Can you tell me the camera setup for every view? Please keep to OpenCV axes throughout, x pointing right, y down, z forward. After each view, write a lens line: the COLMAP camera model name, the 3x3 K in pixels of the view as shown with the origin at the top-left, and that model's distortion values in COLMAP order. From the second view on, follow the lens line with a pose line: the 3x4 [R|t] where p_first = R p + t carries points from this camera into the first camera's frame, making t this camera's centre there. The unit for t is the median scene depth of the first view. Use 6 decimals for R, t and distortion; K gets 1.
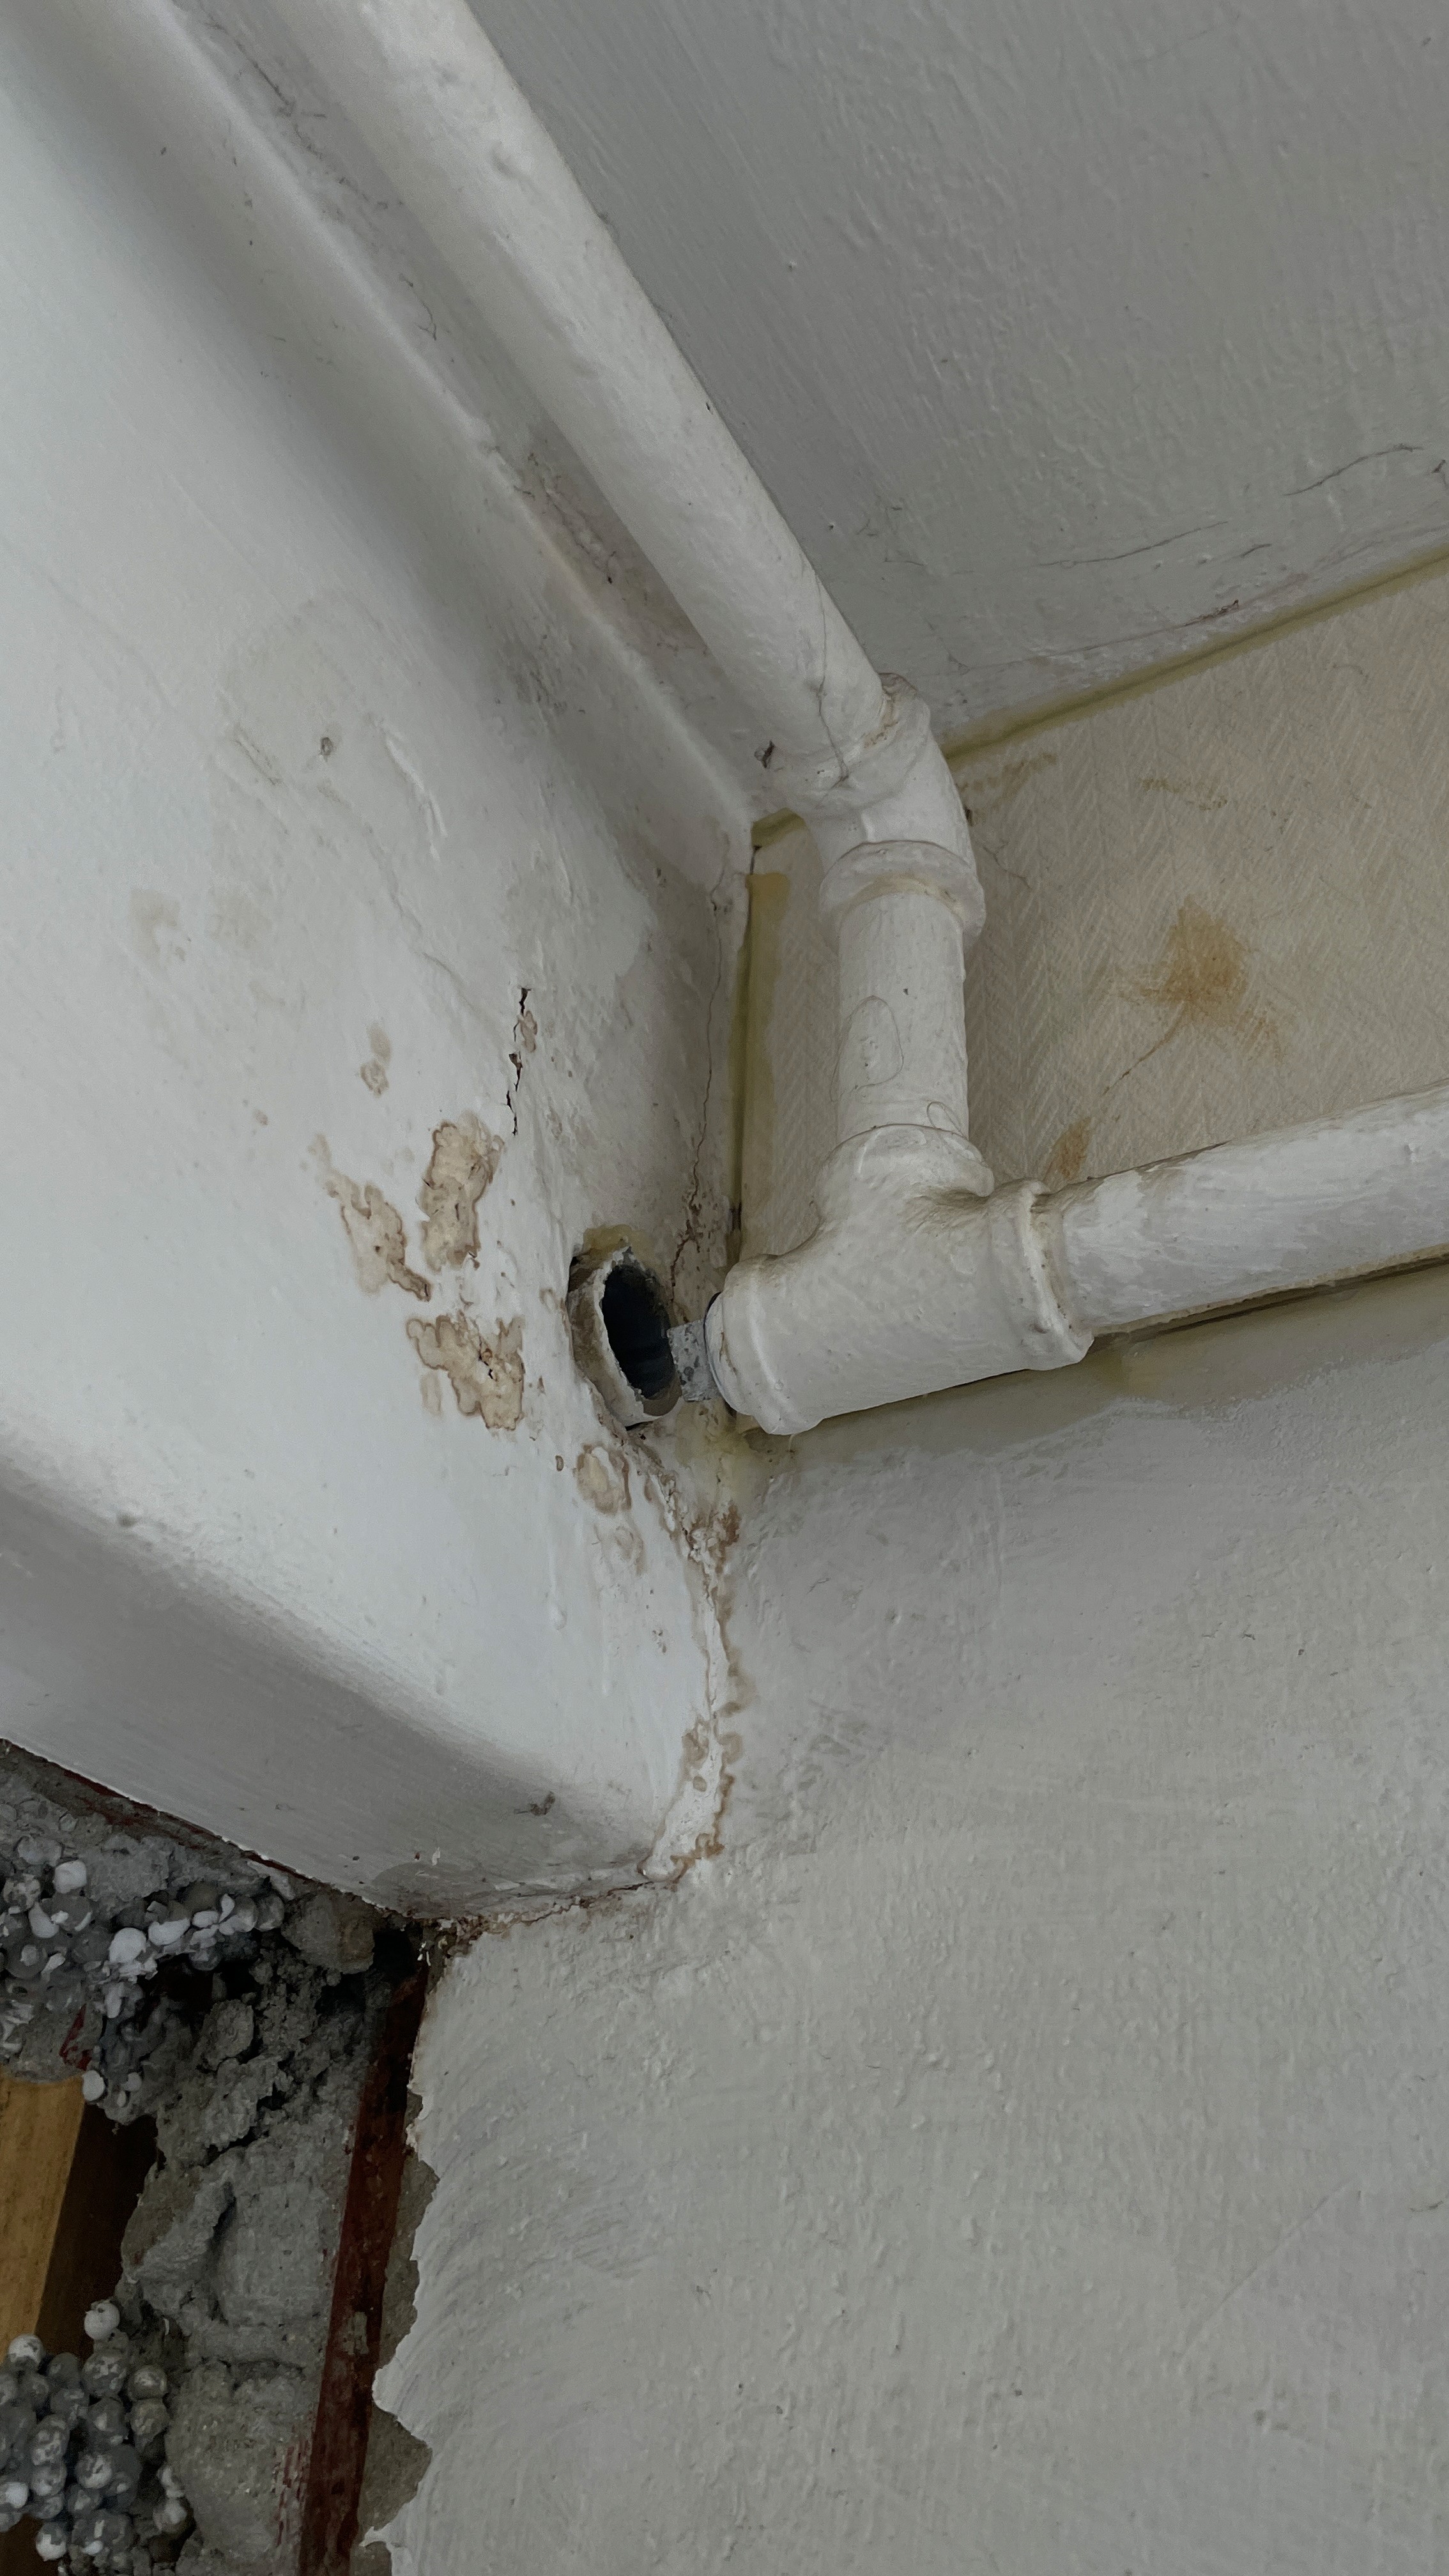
lens RADIAL K [[2003.8, 0, 755.7], [0, 2003.8, 1286.0], [0, 0, 1]] dist [0.101723, -0.154847]
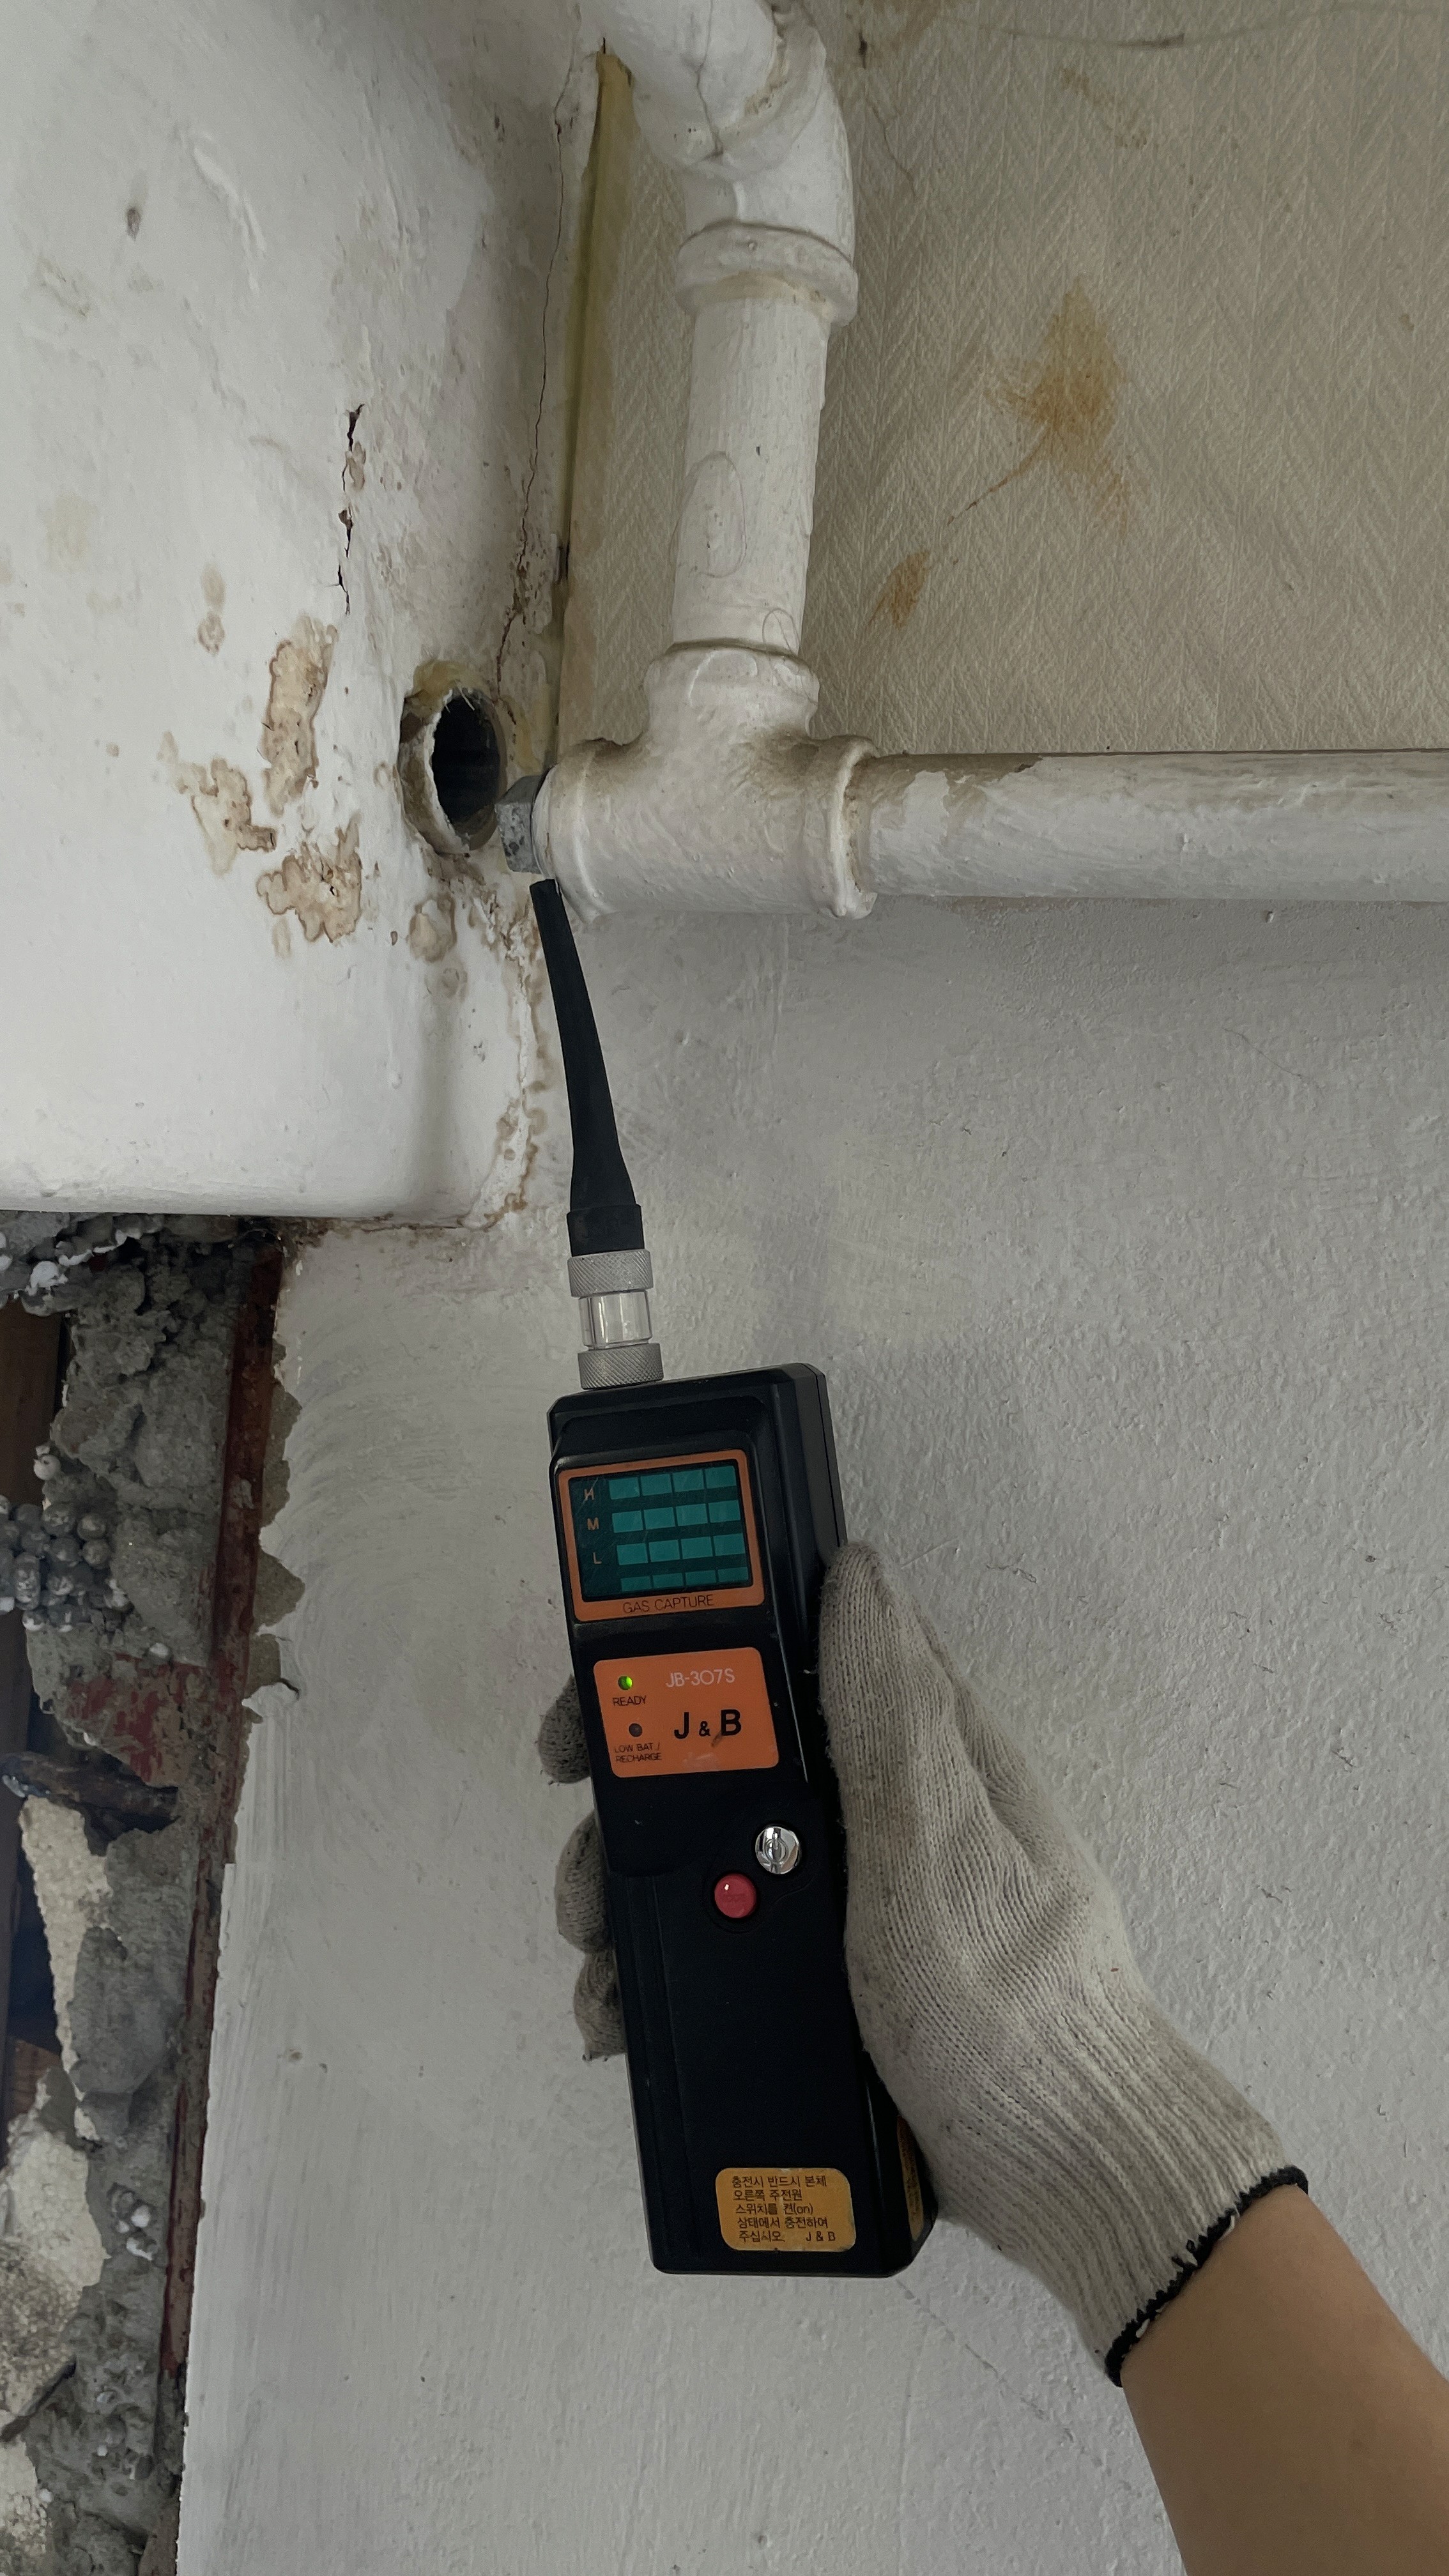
lens RADIAL K [[2010.9, 0, 724.5], [0, 2010.9, 1288.0], [0, 0, 1]] dist [0.122143, -0.214944]
pose [[0.992311, 0.047637, 0.114233, -0.035503], [-0.108643, 0.777391, 0.619564, -0.475796], [-0.059289, -0.627211, 0.776590, 0.001021]]
